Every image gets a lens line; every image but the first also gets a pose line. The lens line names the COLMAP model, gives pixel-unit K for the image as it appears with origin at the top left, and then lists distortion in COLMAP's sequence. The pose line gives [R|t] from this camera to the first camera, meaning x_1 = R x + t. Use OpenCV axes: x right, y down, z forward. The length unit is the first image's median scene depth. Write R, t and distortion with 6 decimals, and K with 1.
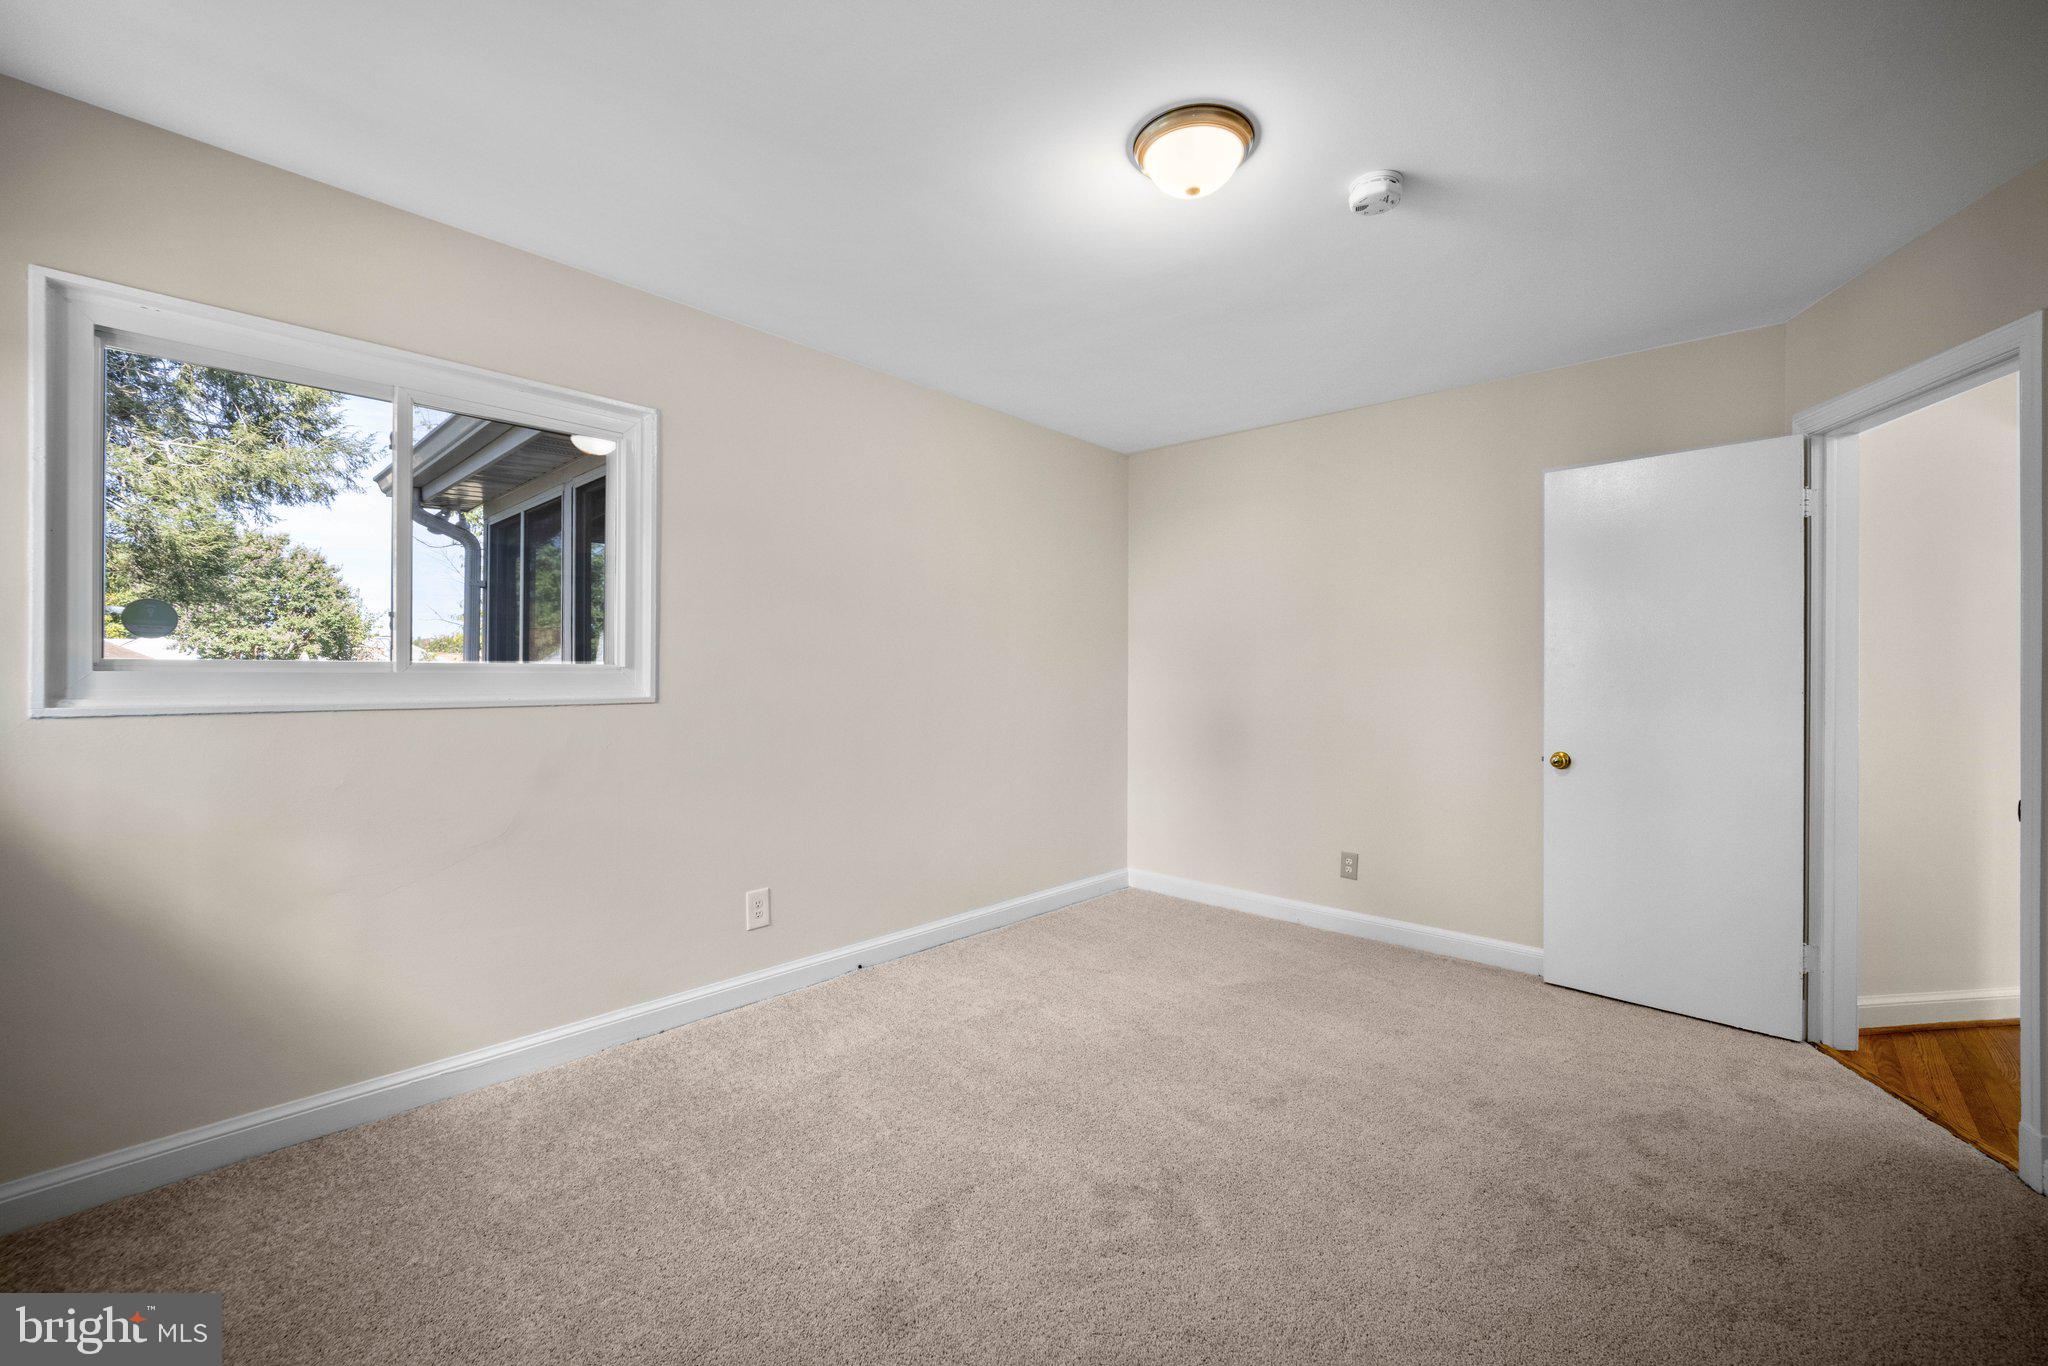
lens RADIAL K [[825.6, 0, 1028.4], [0, 825.6, 676.1], [0, 0, 1]] dist [-0.001141, -0.000102]
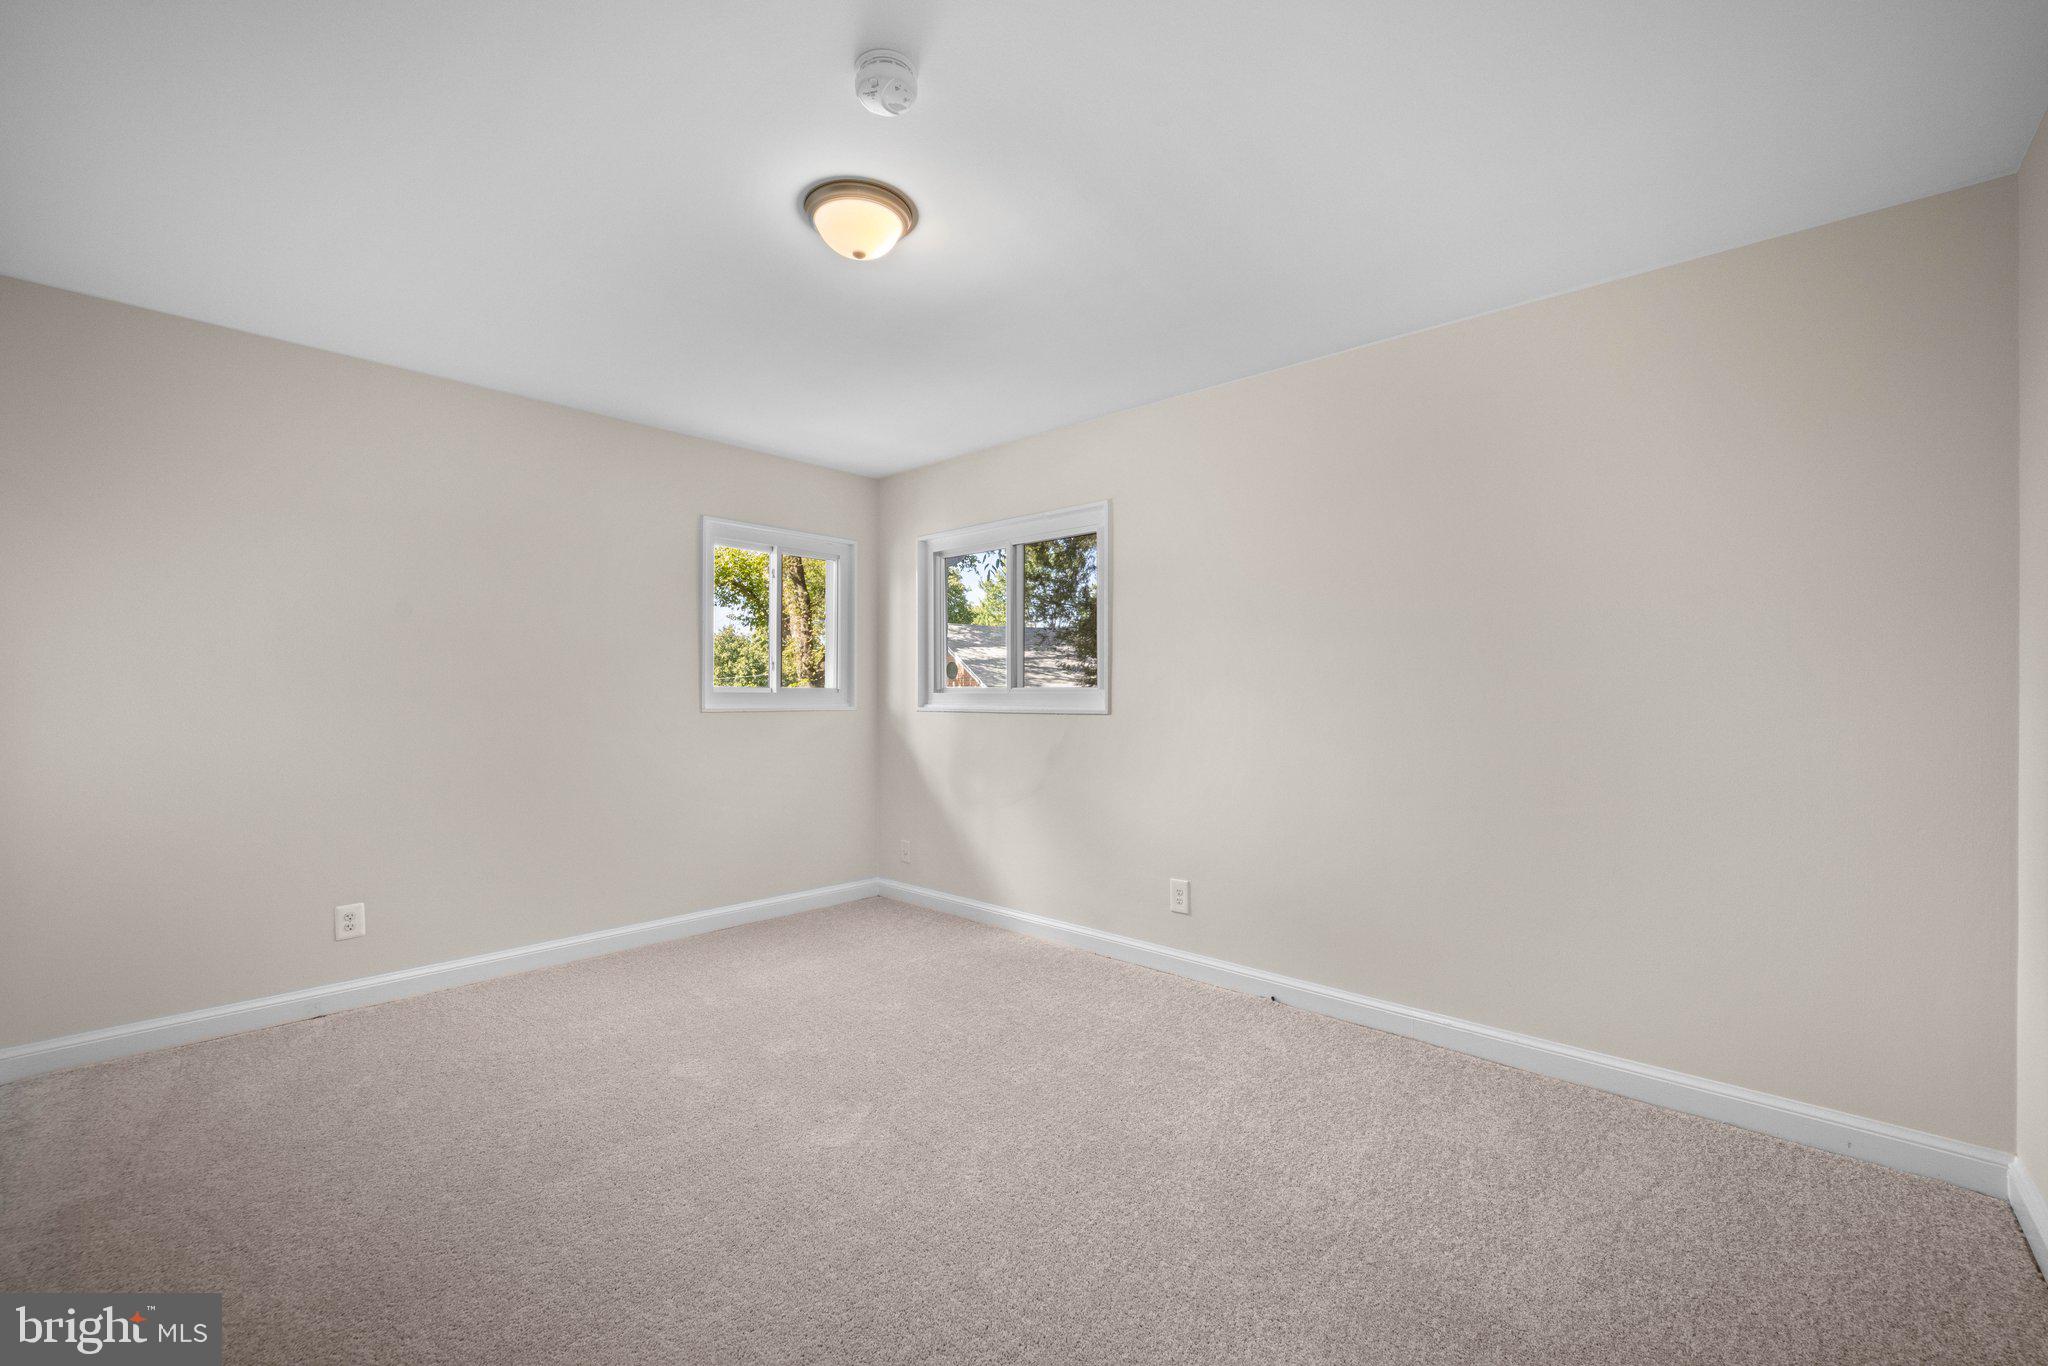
lens RADIAL K [[825.6, 0, 1028.4], [0, 825.6, 676.1], [0, 0, 1]] dist [-0.001141, -0.000102]
pose [[0.014366, -0.005673, -0.999881, 0.783675], [0.014964, 0.999873, -0.005458, -0.022463], [0.999785, -0.014884, 0.014449, 0.732114]]
